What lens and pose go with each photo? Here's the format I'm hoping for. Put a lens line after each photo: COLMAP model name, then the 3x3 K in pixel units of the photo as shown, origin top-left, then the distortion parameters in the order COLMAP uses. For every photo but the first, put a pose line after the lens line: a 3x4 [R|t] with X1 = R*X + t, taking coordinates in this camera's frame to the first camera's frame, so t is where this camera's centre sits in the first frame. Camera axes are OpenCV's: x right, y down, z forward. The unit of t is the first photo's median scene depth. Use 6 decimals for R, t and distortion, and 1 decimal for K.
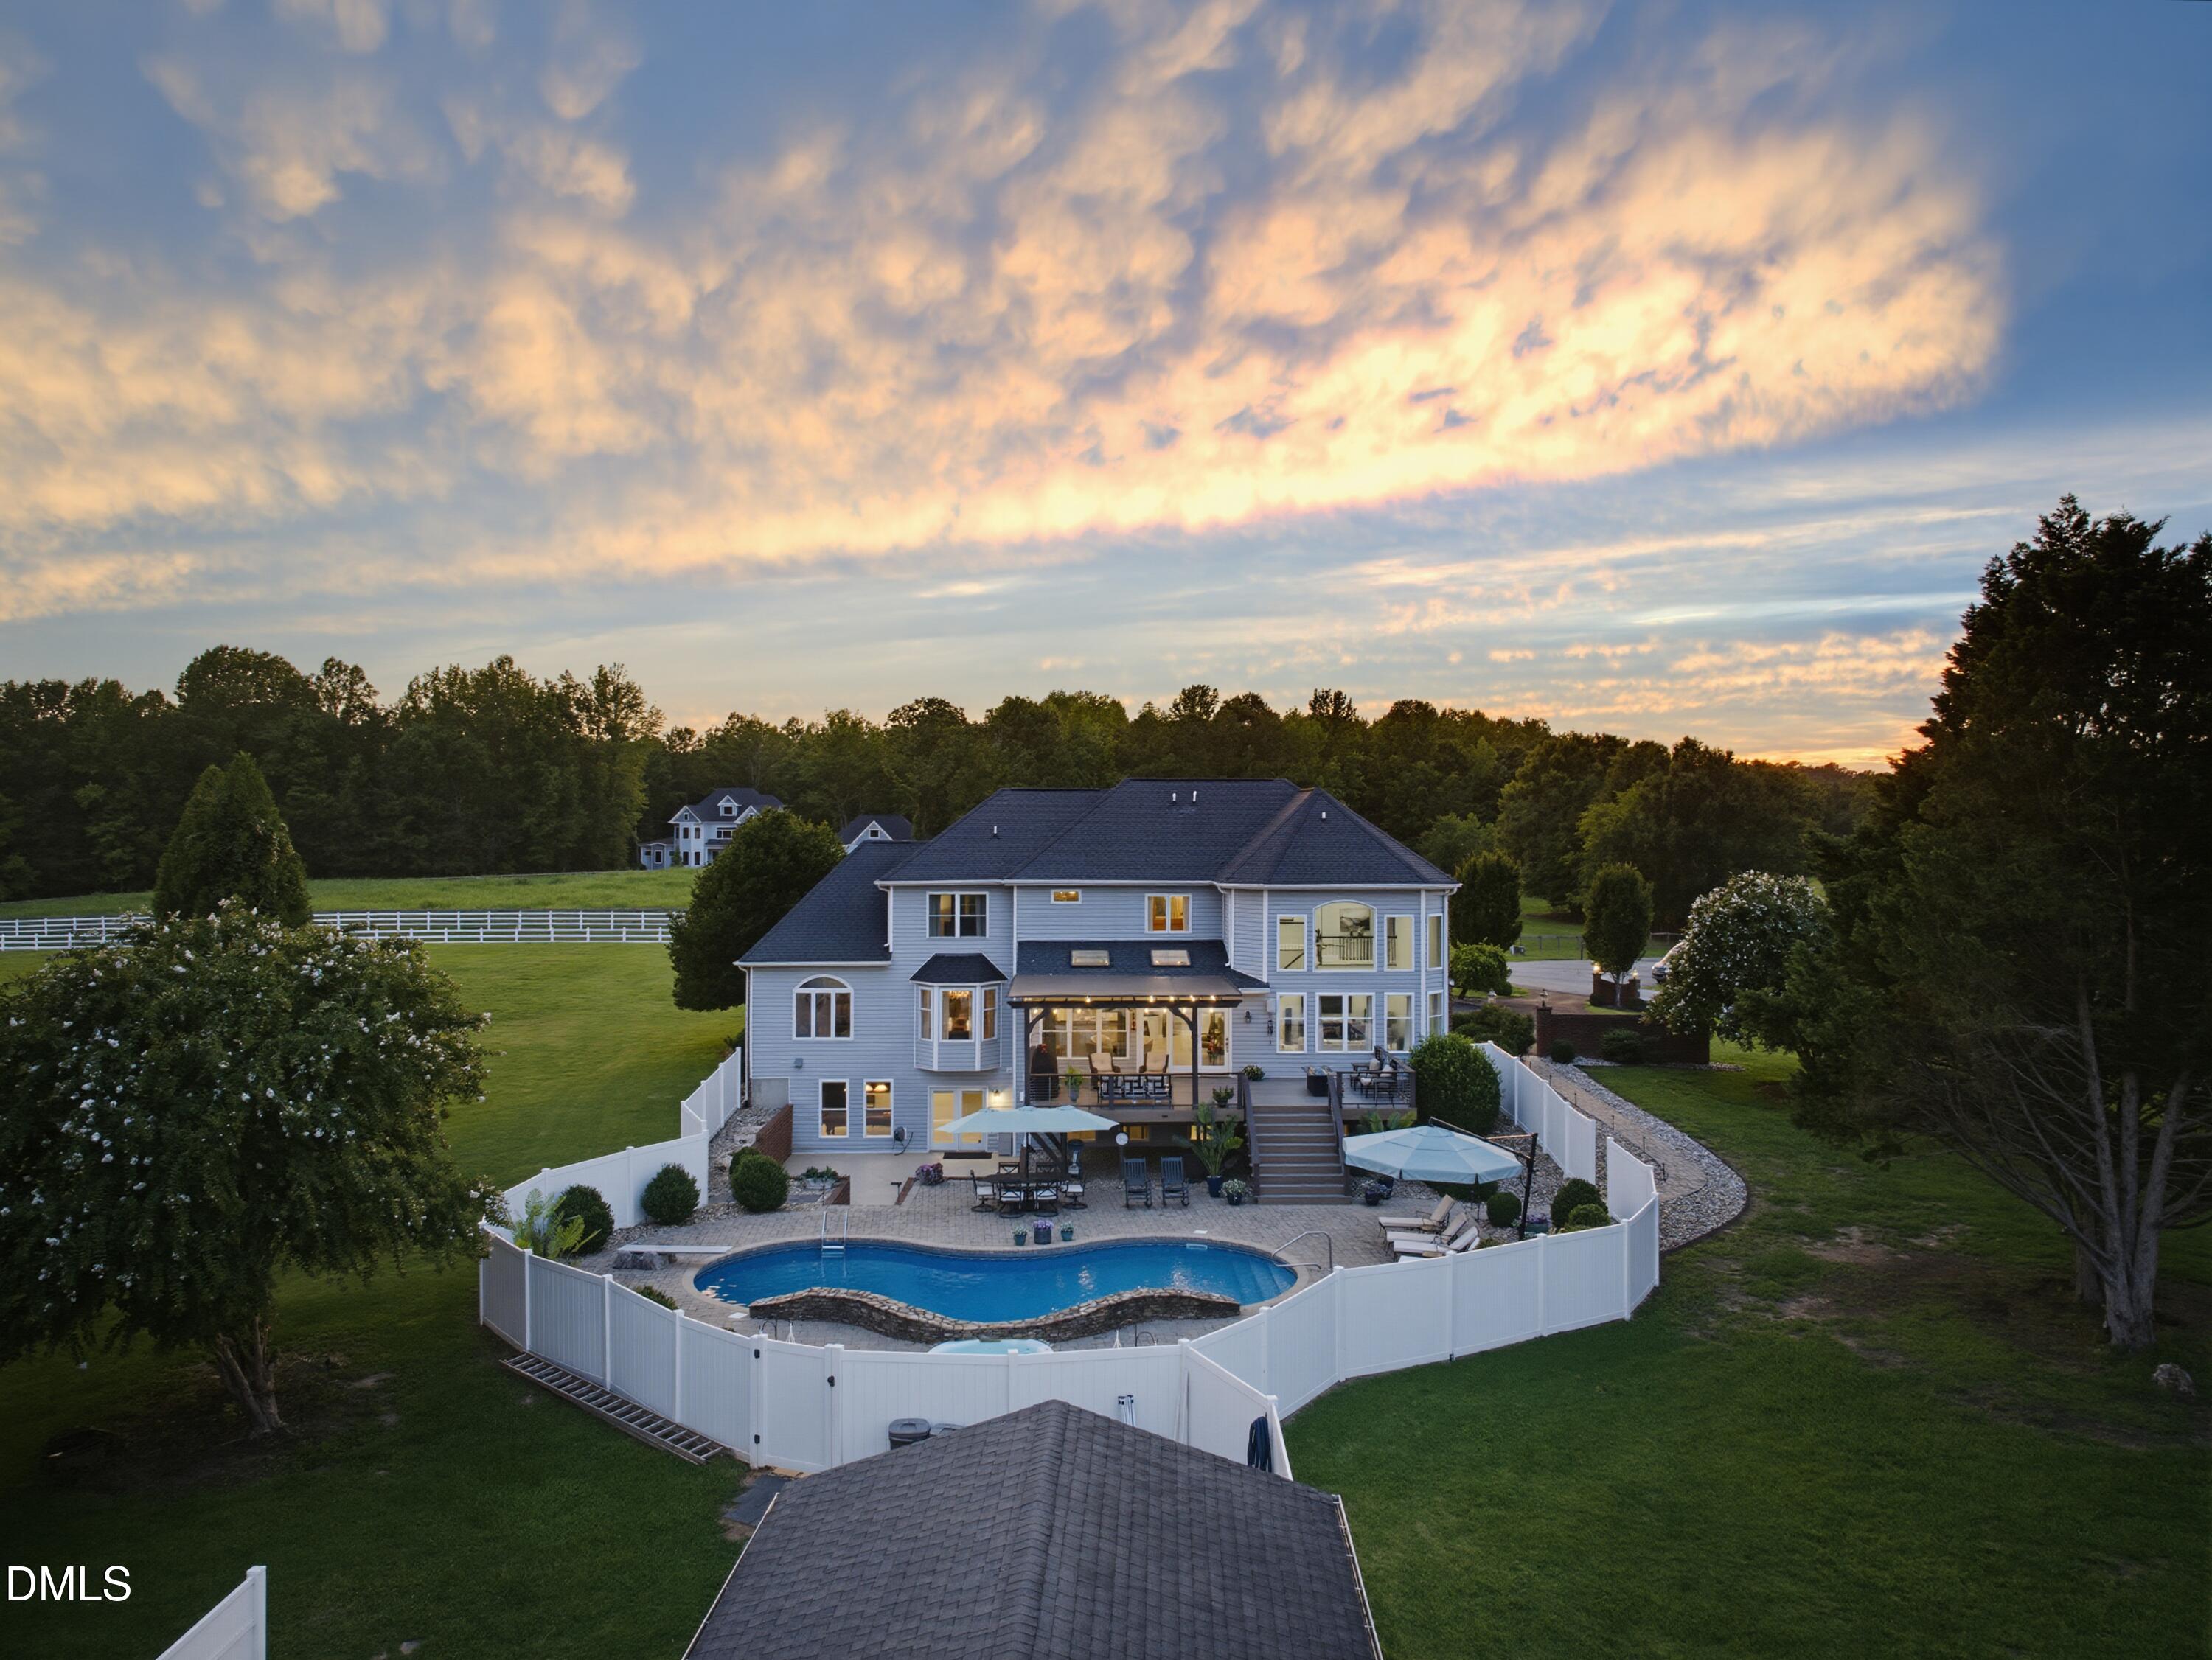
lens RADIAL K [[1525.3, 0, 1116.0], [0, 1525.3, 814.5], [0, 0, 1]] dist [0.004464, -0.018469]
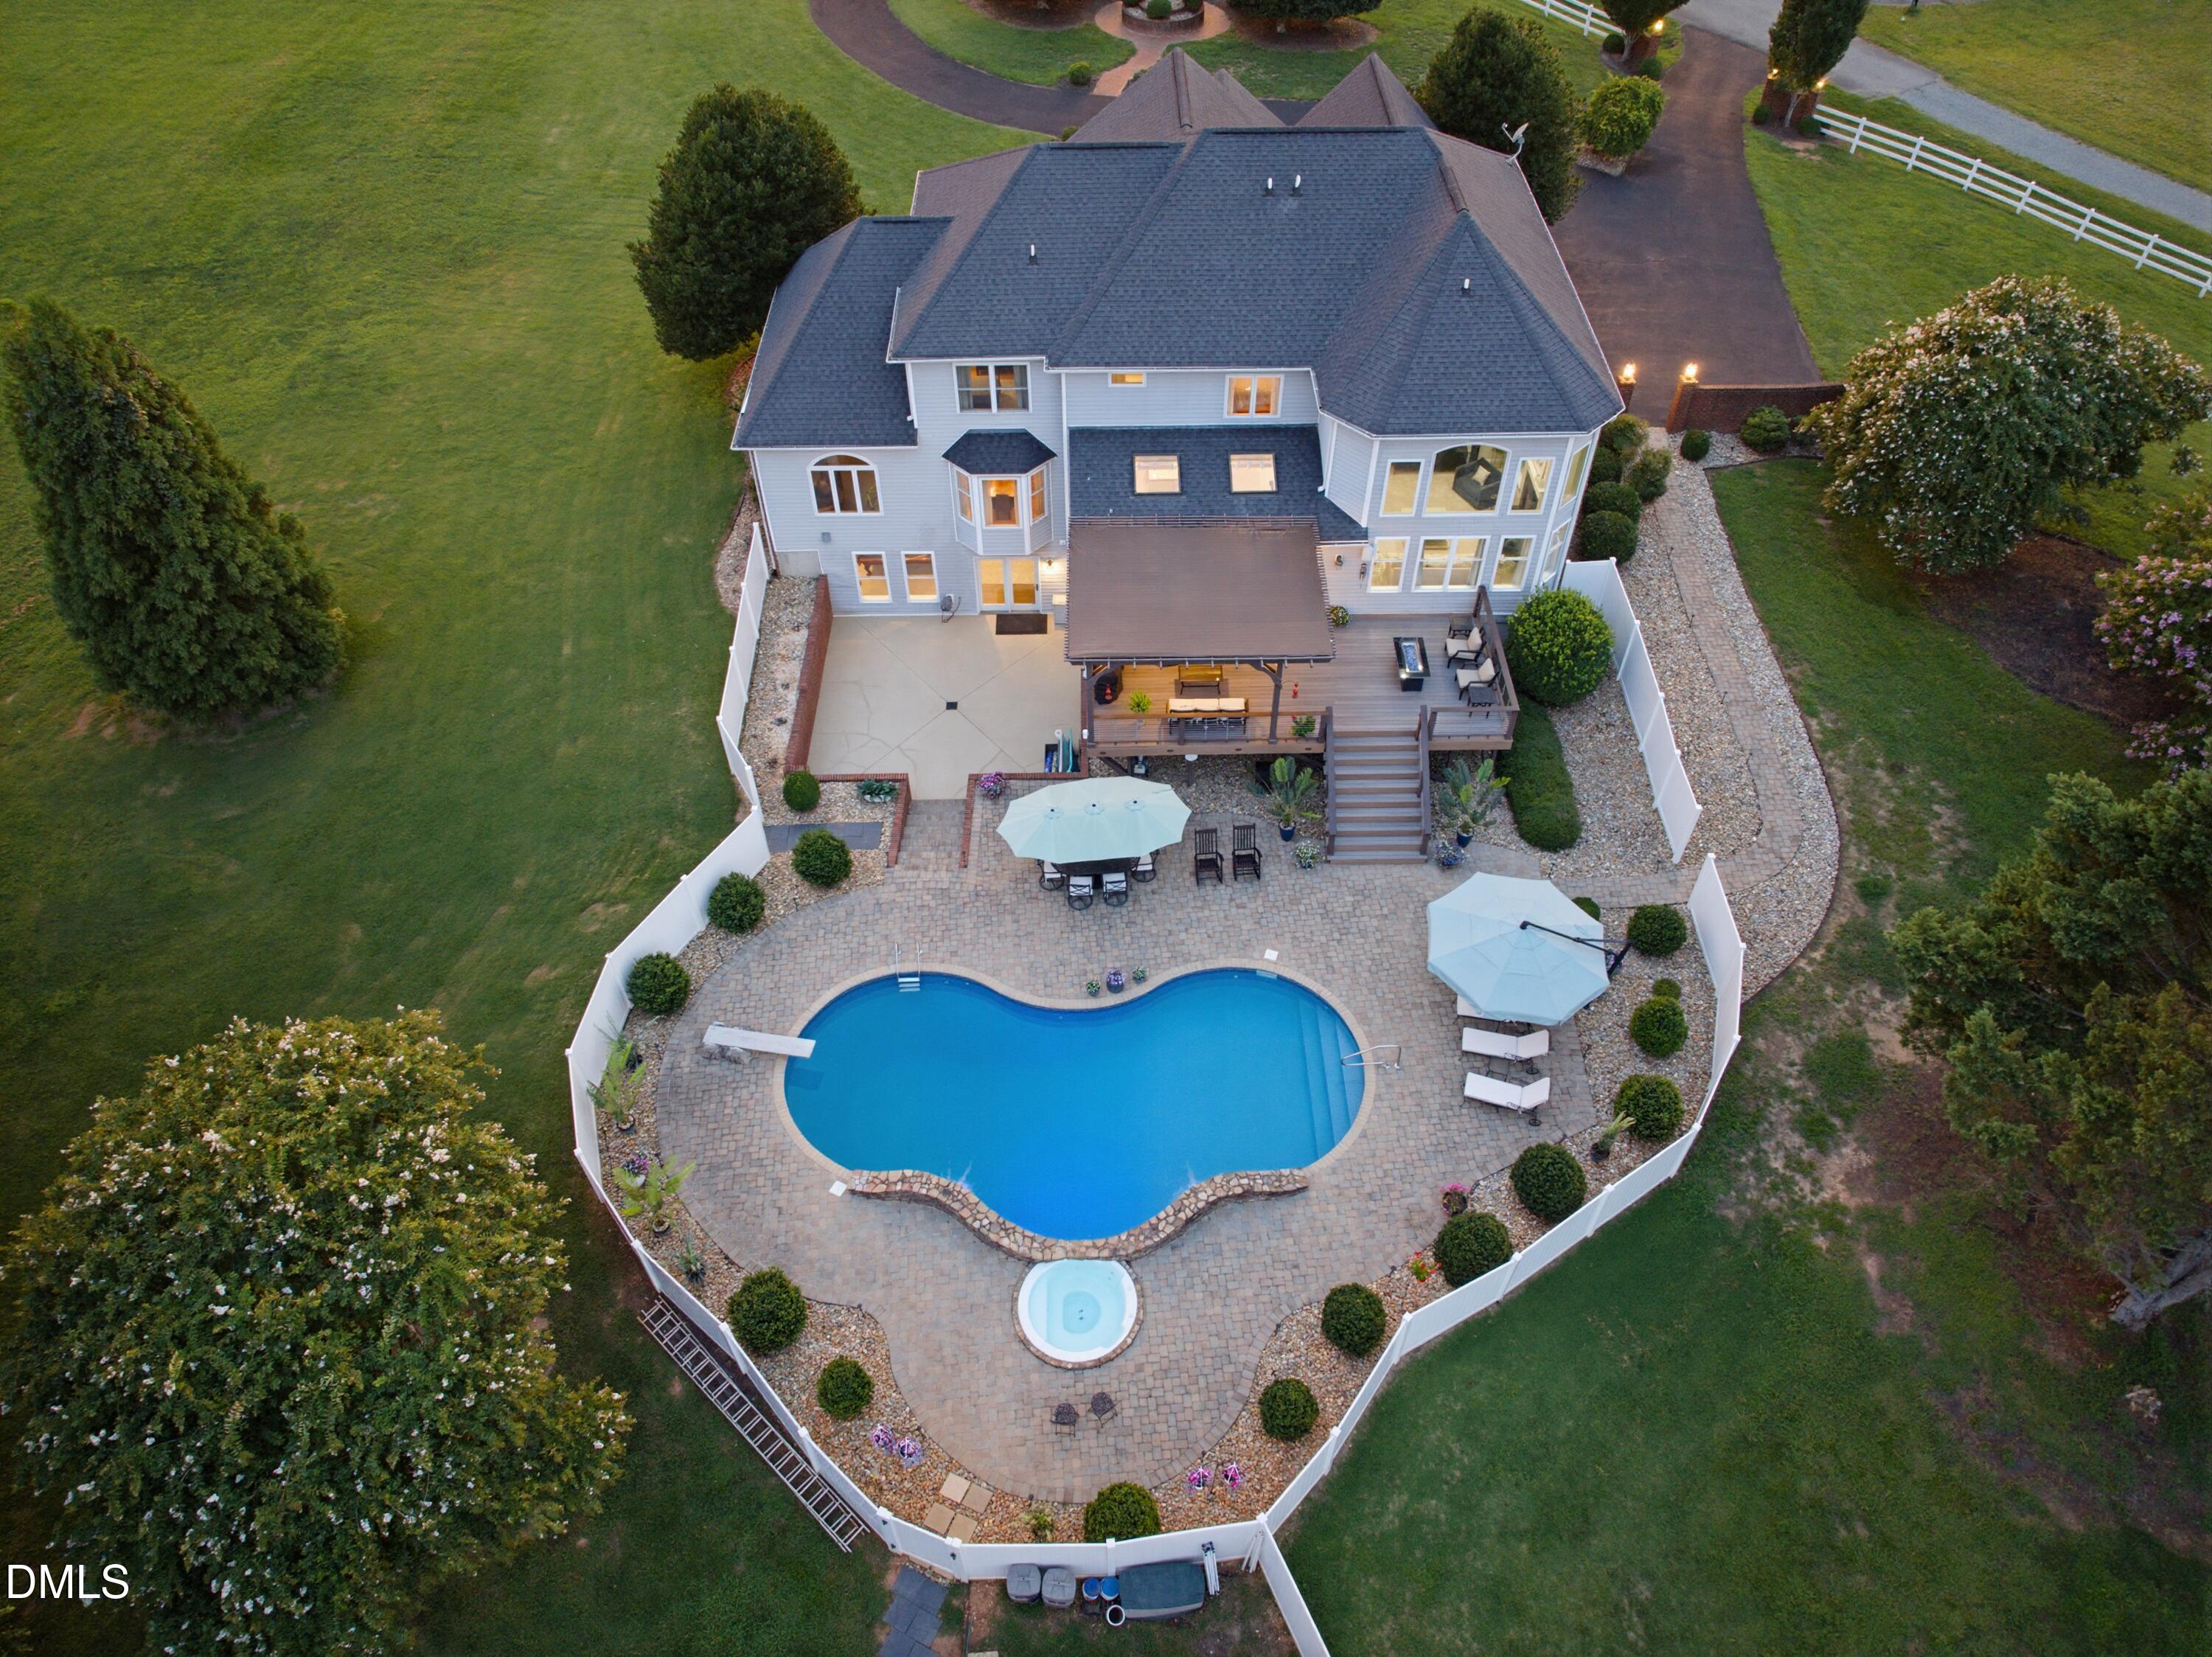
lens RADIAL K [[1508.3, 0, 1118.9], [0, 1508.3, 821.7], [0, 0, 1]] dist [-0.000091, -0.008371]
pose [[0.999836, 0.011182, -0.014257, -0.023283], [0.003063, 0.671199, 0.741271, -0.380577], [0.017859, -0.741193, 0.671054, 0.292762]]
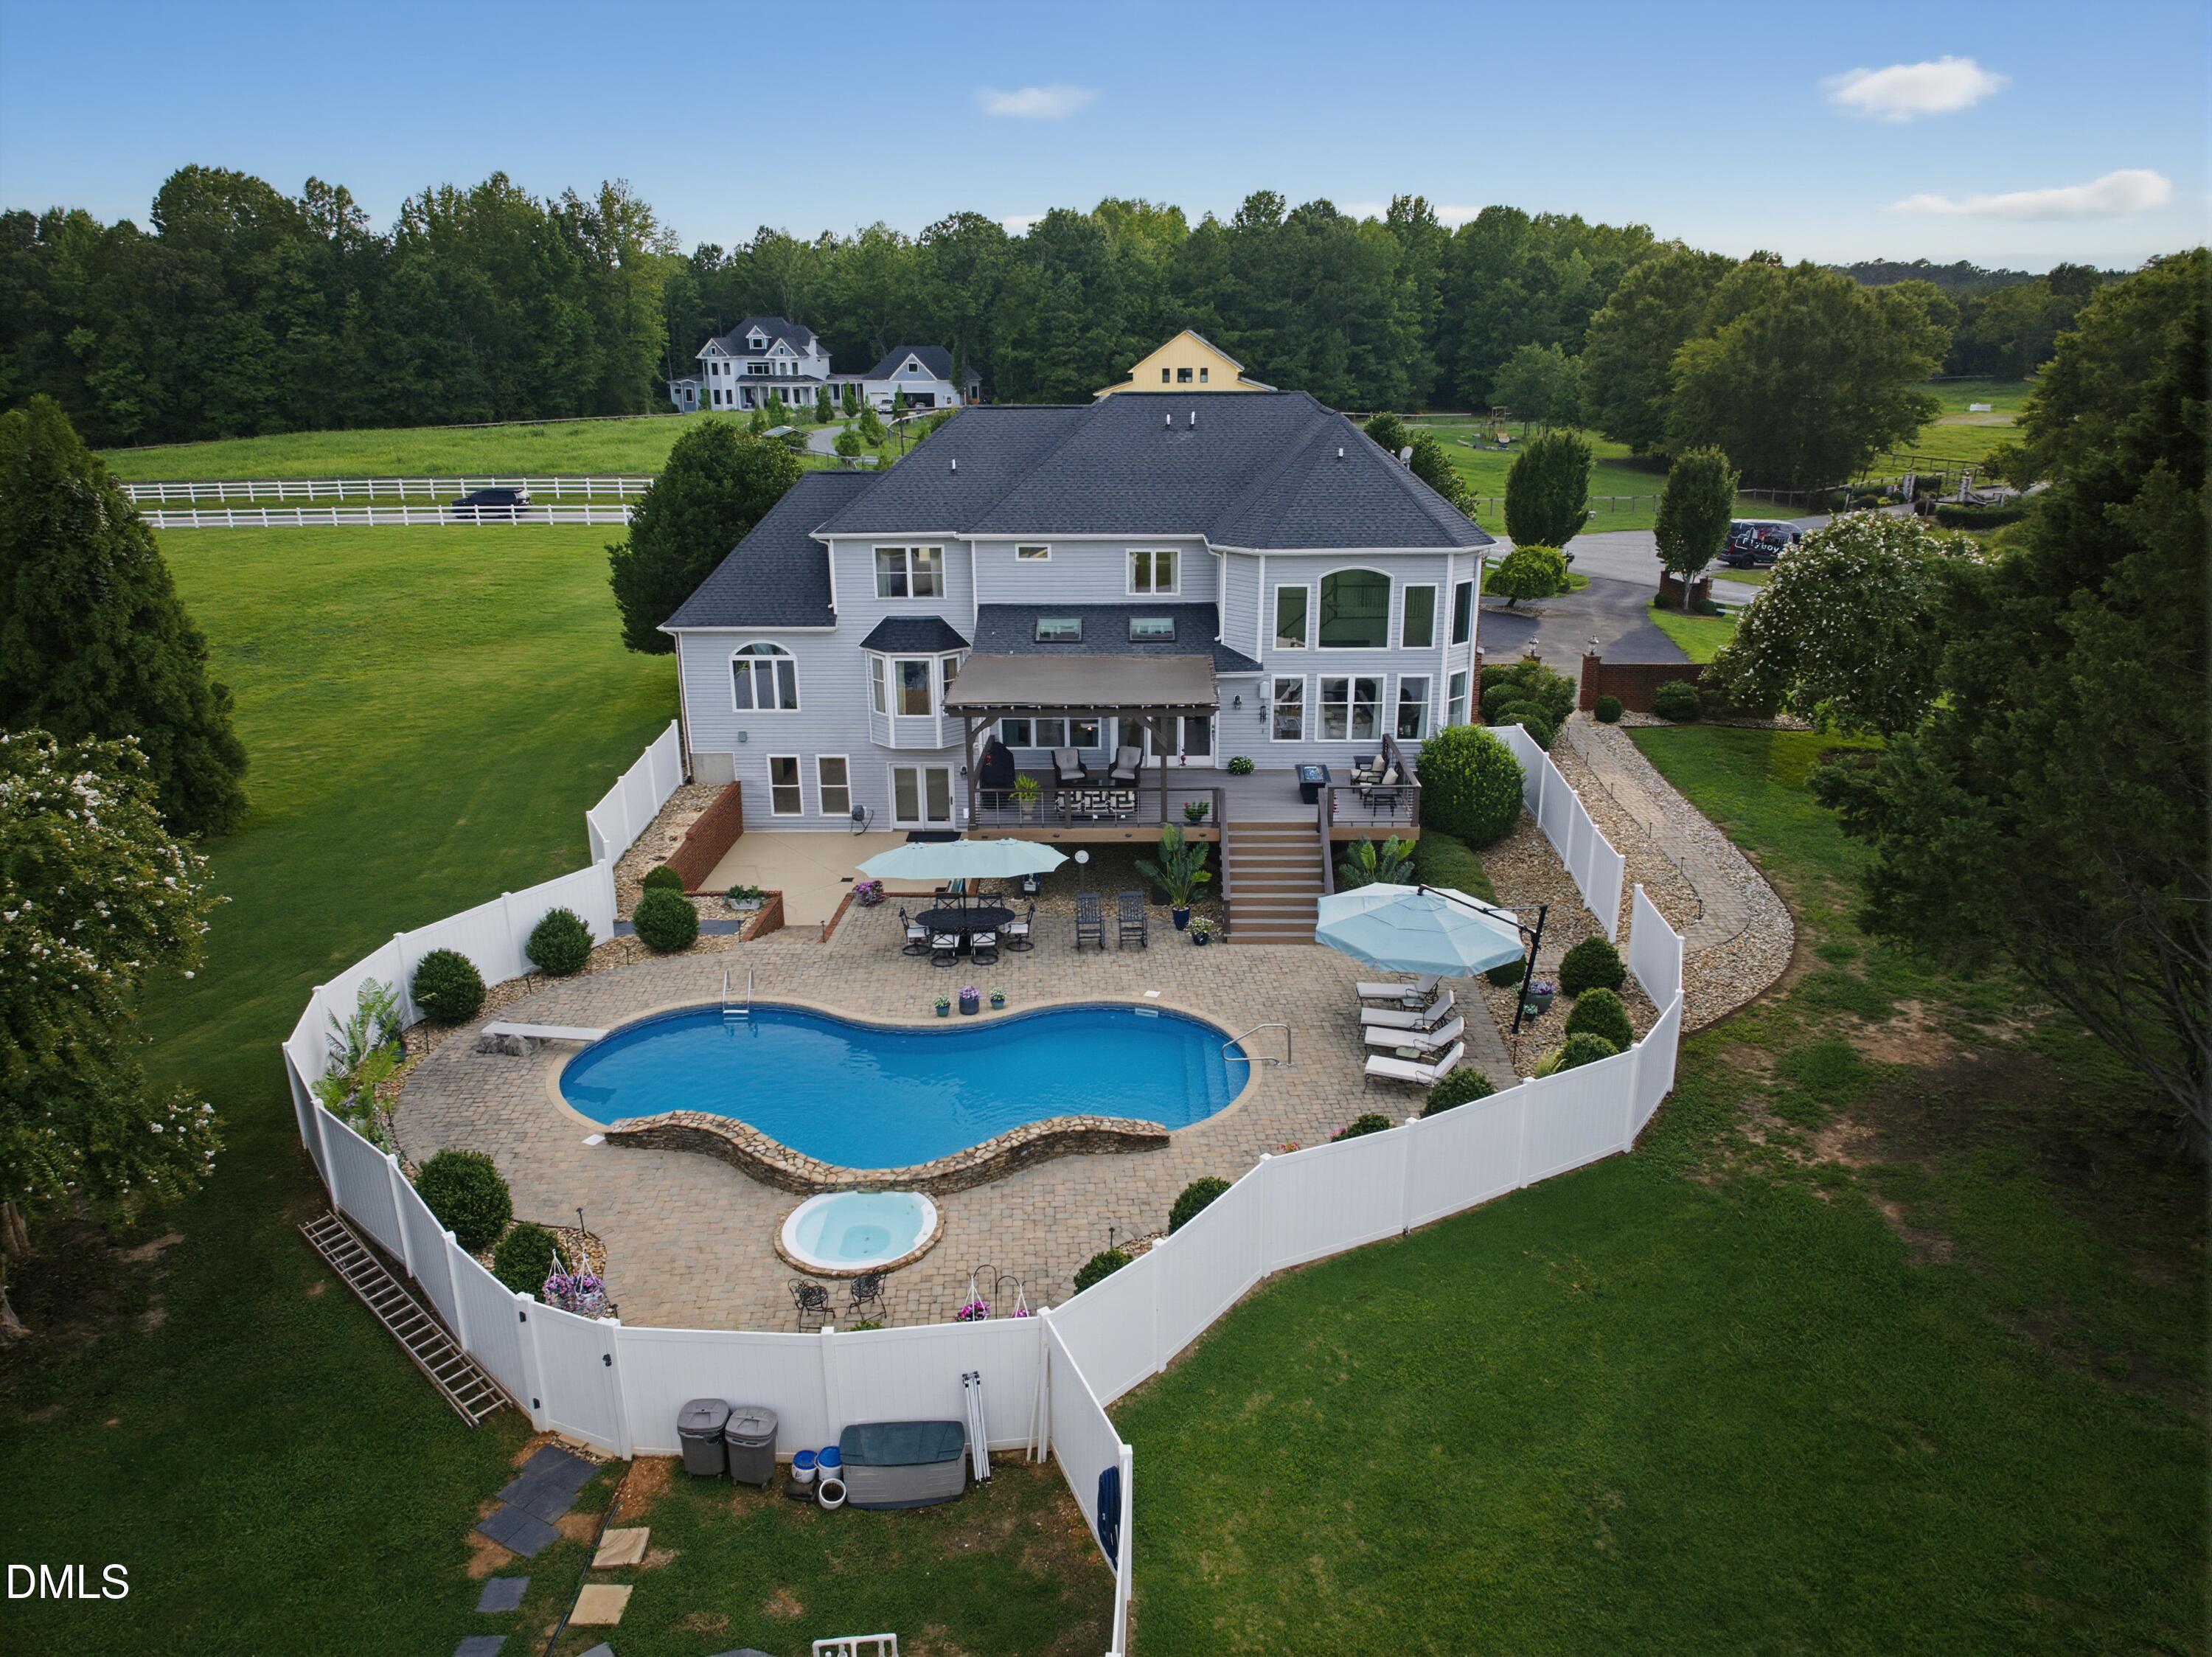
lens RADIAL K [[1508.3, 0, 1118.9], [0, 1508.3, 821.7], [0, 0, 1]] dist [-0.000091, -0.008371]
pose [[0.998964, 0.007165, -0.044930, 0.054530], [0.007446, 0.948458, 0.316817, -0.069954], [0.044884, -0.316823, 0.947422, 0.153194]]
